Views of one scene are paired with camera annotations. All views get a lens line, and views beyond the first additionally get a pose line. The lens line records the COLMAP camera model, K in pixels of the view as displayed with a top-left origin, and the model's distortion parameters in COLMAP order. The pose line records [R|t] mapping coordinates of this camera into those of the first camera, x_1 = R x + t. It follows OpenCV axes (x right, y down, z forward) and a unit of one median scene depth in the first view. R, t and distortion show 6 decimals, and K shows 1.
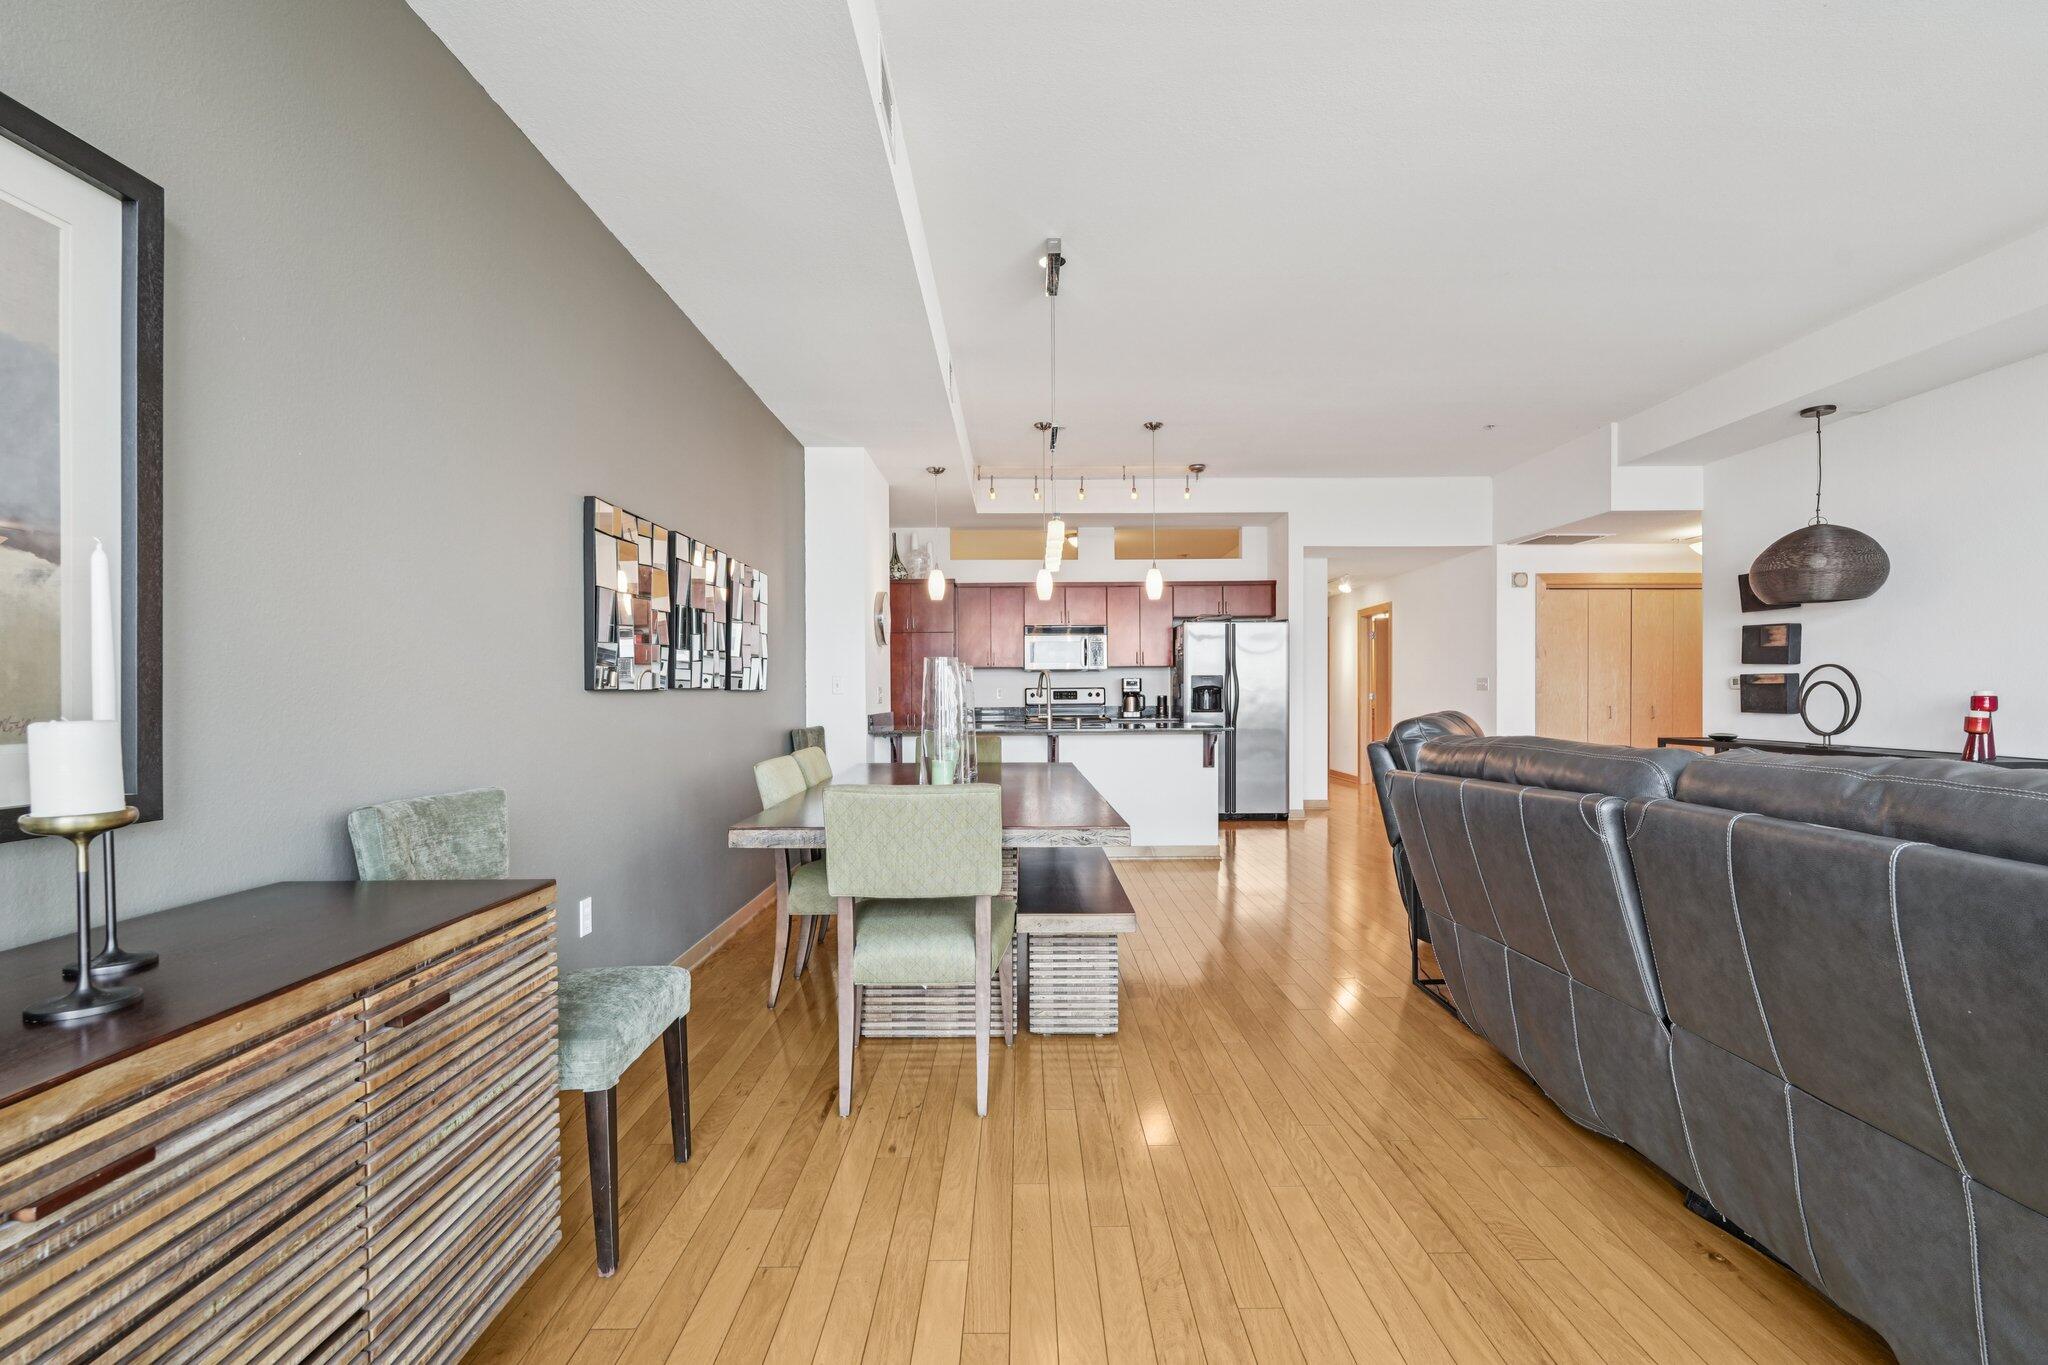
lens RADIAL K [[974.5, 0, 1020.7], [0, 974.5, 692.9], [0, 0, 1]] dist [-0.006323, 0.004053]
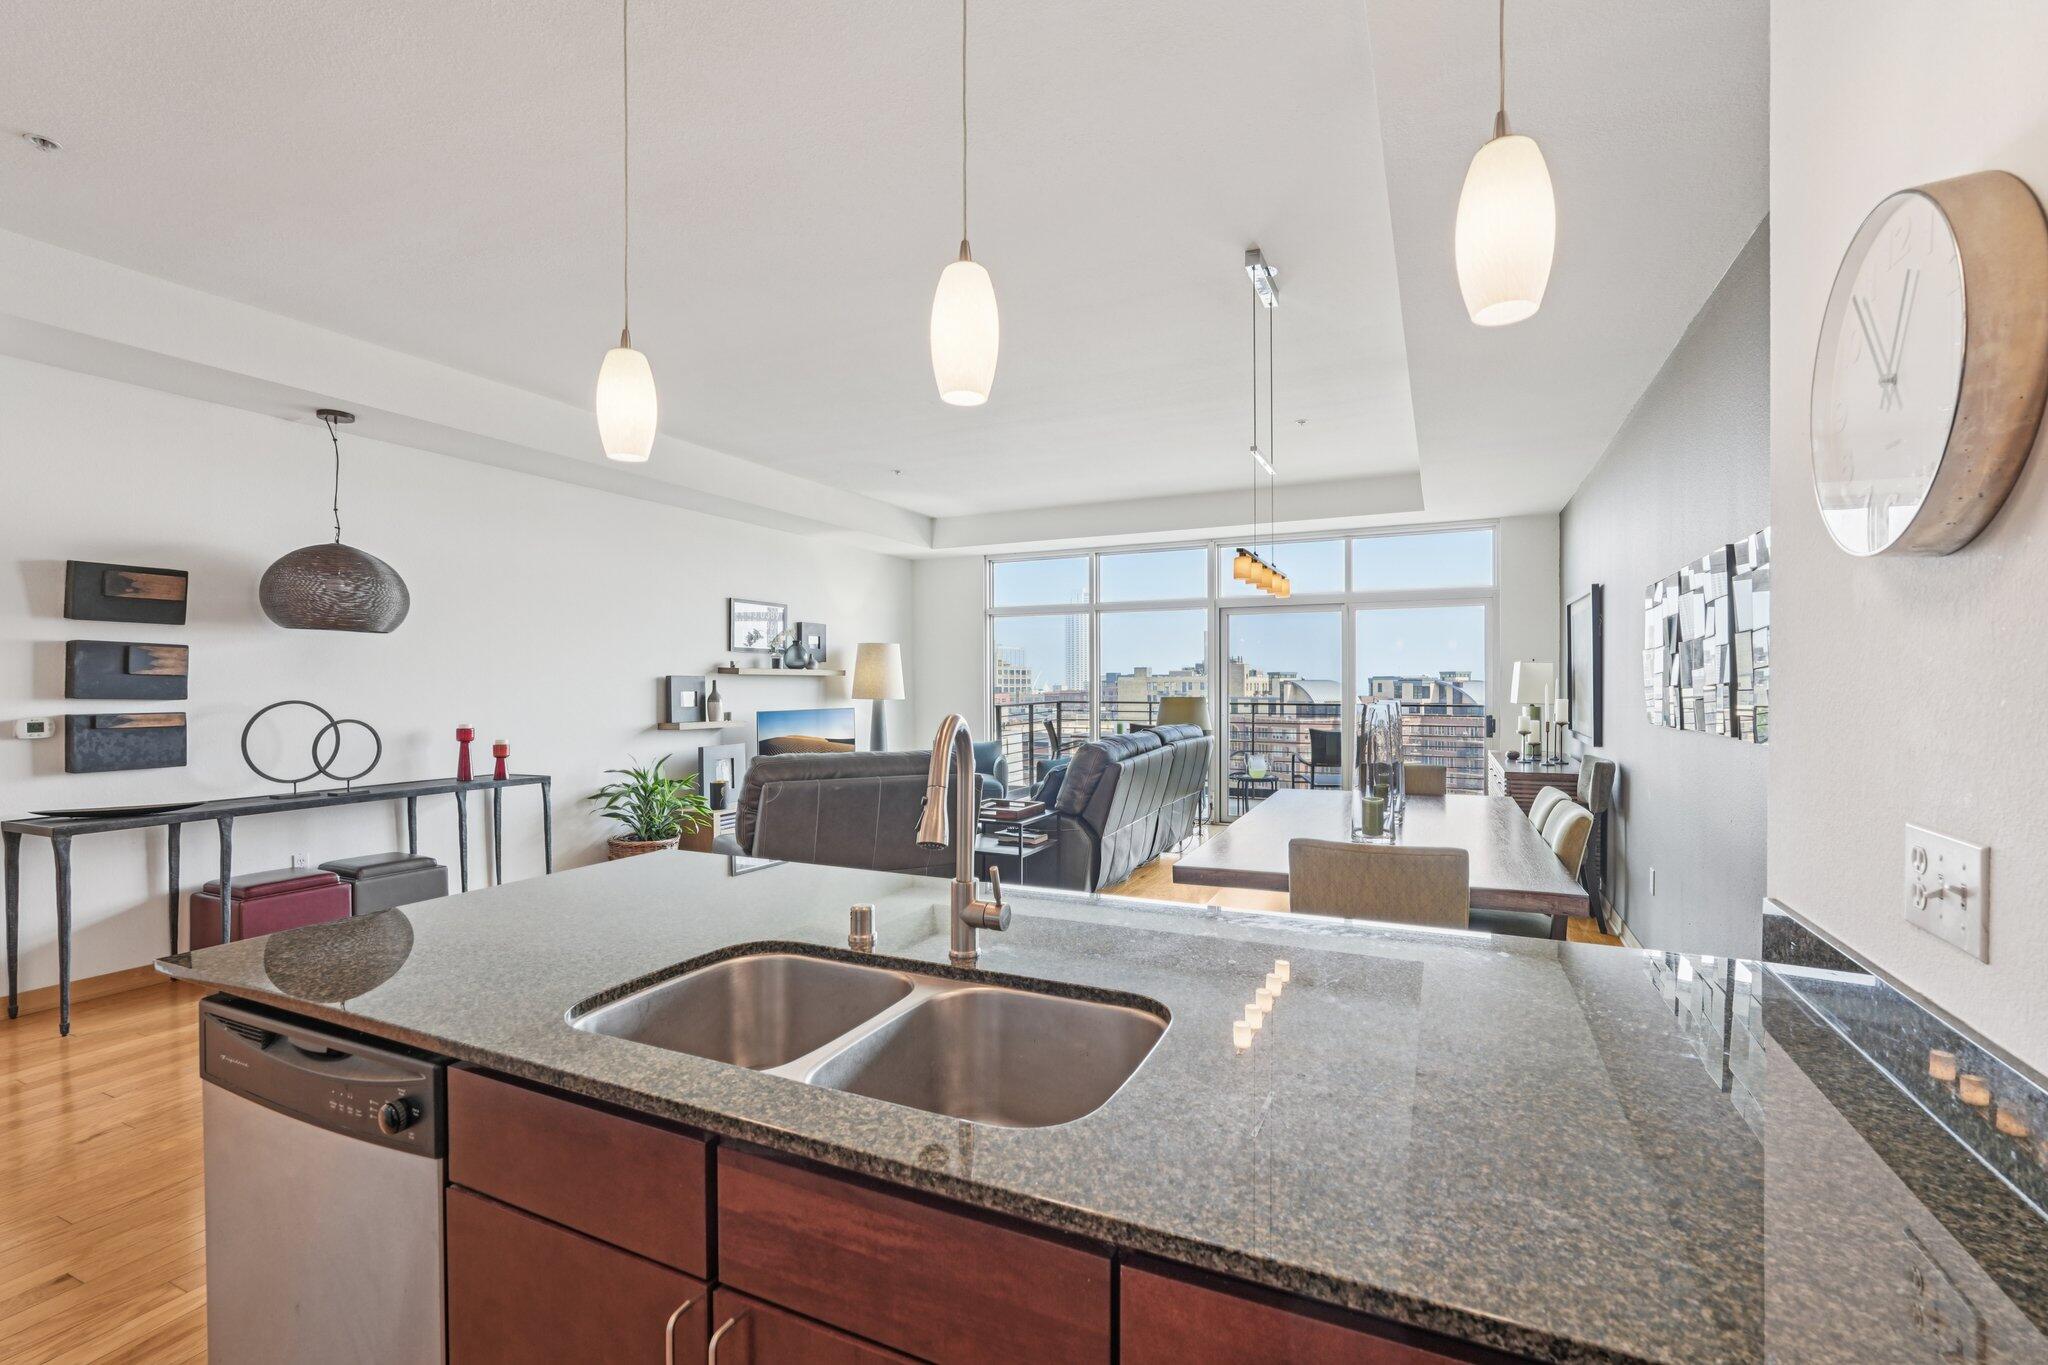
lens RADIAL K [[903.7, 0, 1022.1], [0, 903.7, 684.6], [0, 0, 1]] dist [-0.016642, 0.007648]
pose [[-0.902889, 0.006945, 0.429818, -0.091450], [0.008306, 0.999965, 0.001290, -0.035278], [-0.429794, 0.004734, -0.902915, 1.277593]]
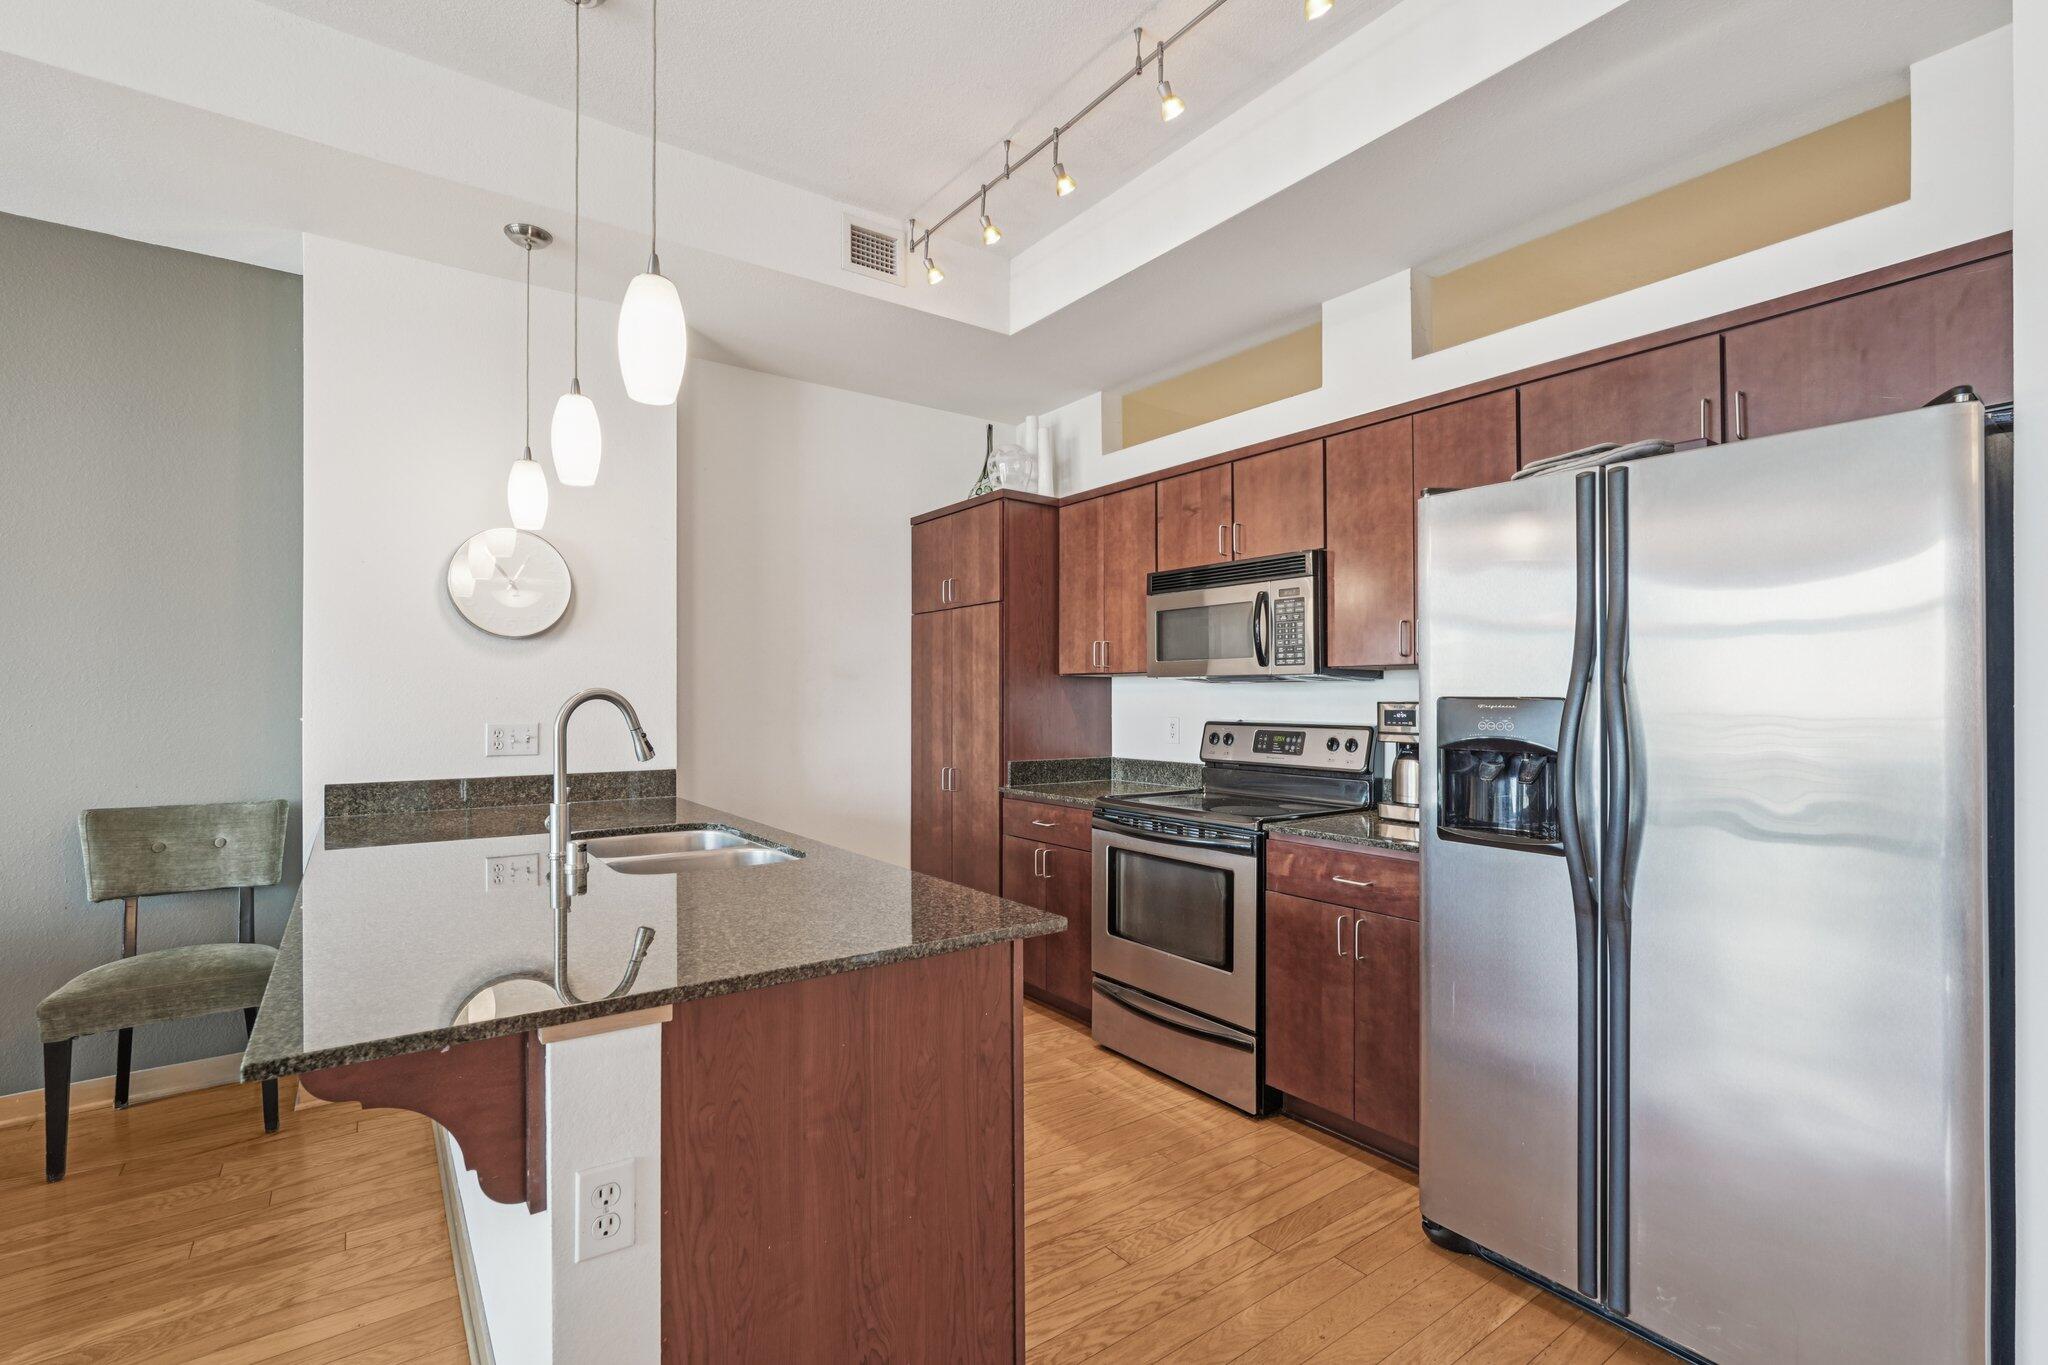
lens RADIAL K [[903.7, 0, 1033.6], [0, 903.7, 698.5], [0, 0, 1]] dist [-0.016642, 0.007648]
pose [[0.593493, 0.007152, -0.804807, 0.401105], [-0.004247, 0.999974, 0.005755, -0.024490], [0.804828, 0.000003, 0.593508, 1.008917]]
